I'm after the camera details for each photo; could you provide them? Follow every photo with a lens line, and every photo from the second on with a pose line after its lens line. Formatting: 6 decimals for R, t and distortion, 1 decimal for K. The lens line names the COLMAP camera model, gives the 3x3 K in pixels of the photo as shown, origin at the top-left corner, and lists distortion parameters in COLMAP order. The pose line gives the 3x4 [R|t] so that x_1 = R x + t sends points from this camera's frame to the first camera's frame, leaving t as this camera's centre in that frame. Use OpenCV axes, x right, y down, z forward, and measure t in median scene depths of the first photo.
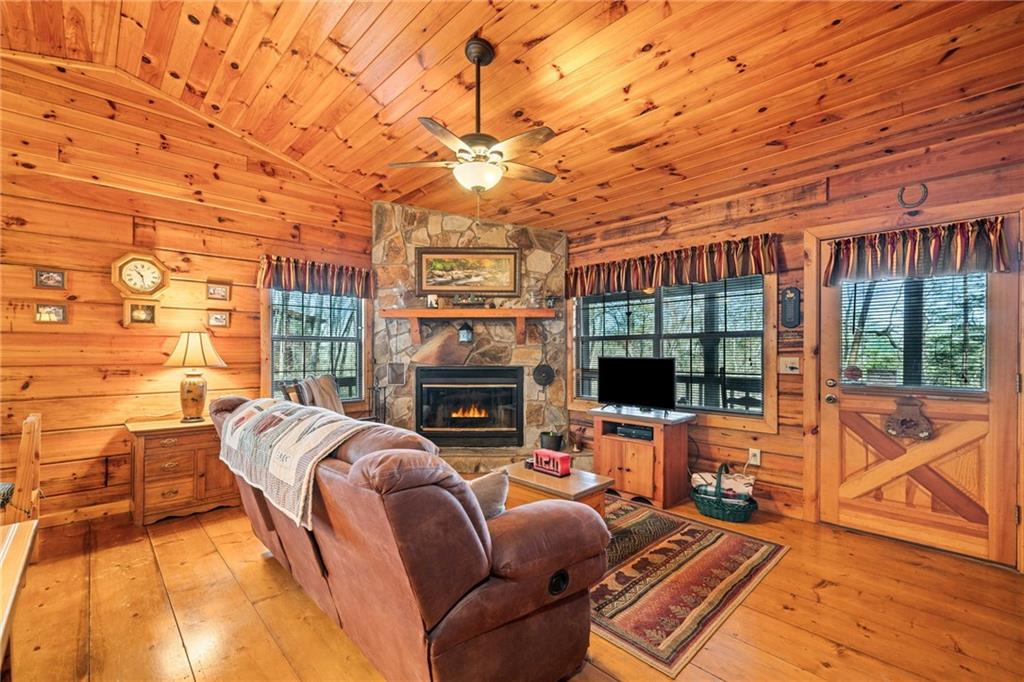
lens RADIAL K [[433.1, 0, 513.0], [0, 433.1, 354.2], [0, 0, 1]] dist [-0.001176, 0.000163]
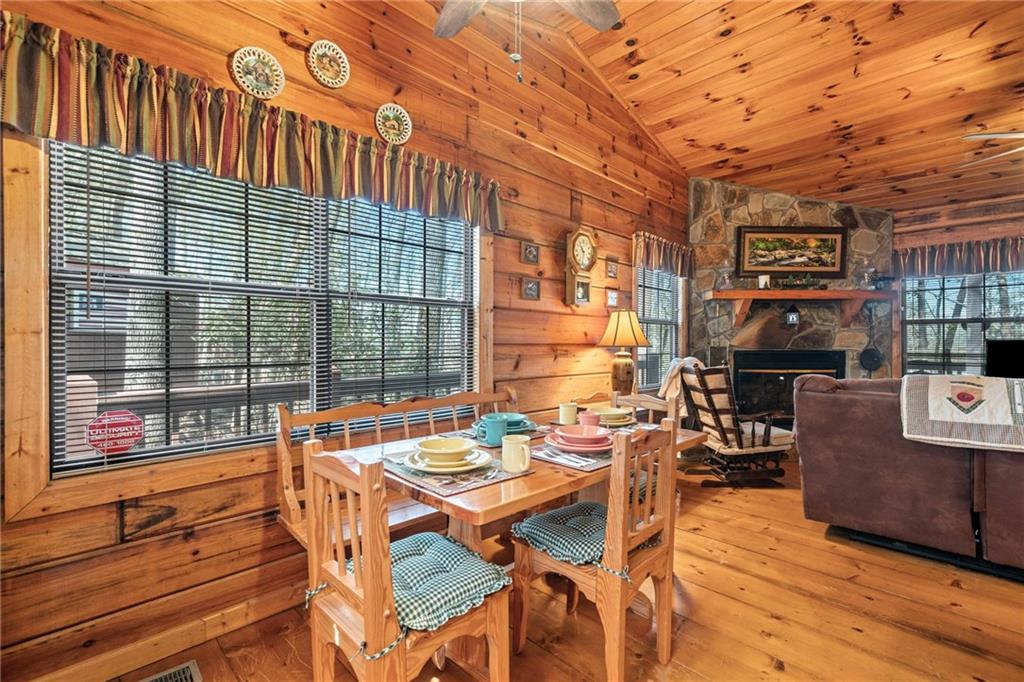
lens RADIAL K [[457.6, 0, 509.4], [0, 457.6, 343.7], [0, 0, 1]] dist [0.000560, 0.000580]
pose [[0.999947, 0.002594, 0.009998, -0.738745], [-0.002535, 0.999979, -0.005986, 0.020609], [-0.010014, 0.005961, 0.999932, -0.005908]]
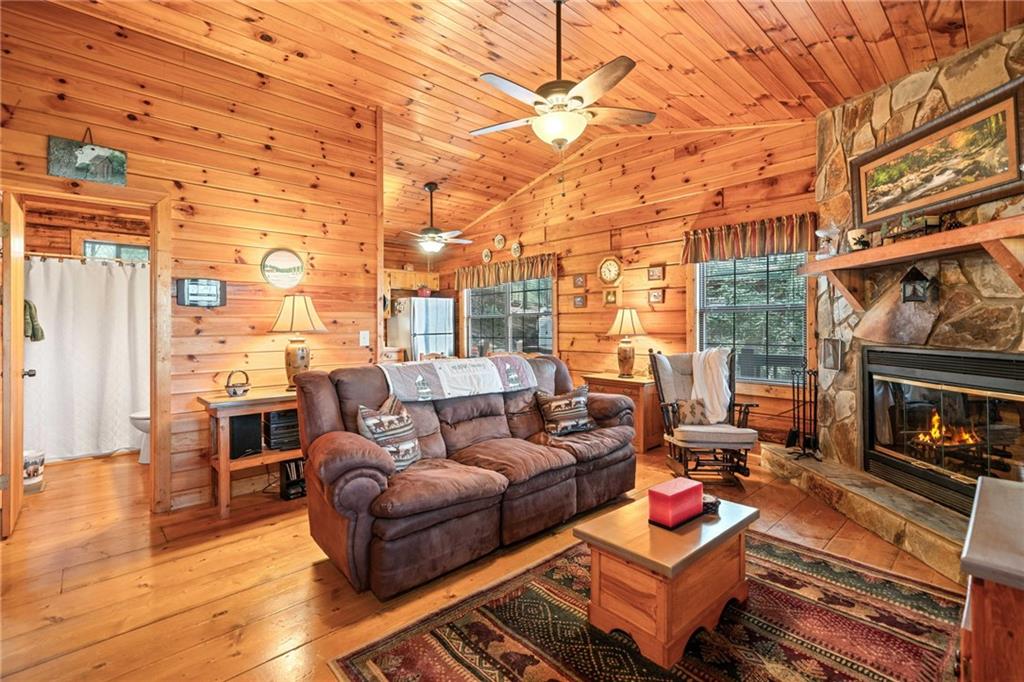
lens RADIAL K [[457.6, 0, 496.9], [0, 457.6, 325.7], [0, 0, 1]] dist [0.000560, 0.000580]
pose [[-0.049543, -0.001276, -0.998771, 0.482115], [-0.002982, 0.999995, -0.001130, 0.002027], [0.998768, 0.002923, -0.049547, 0.503208]]
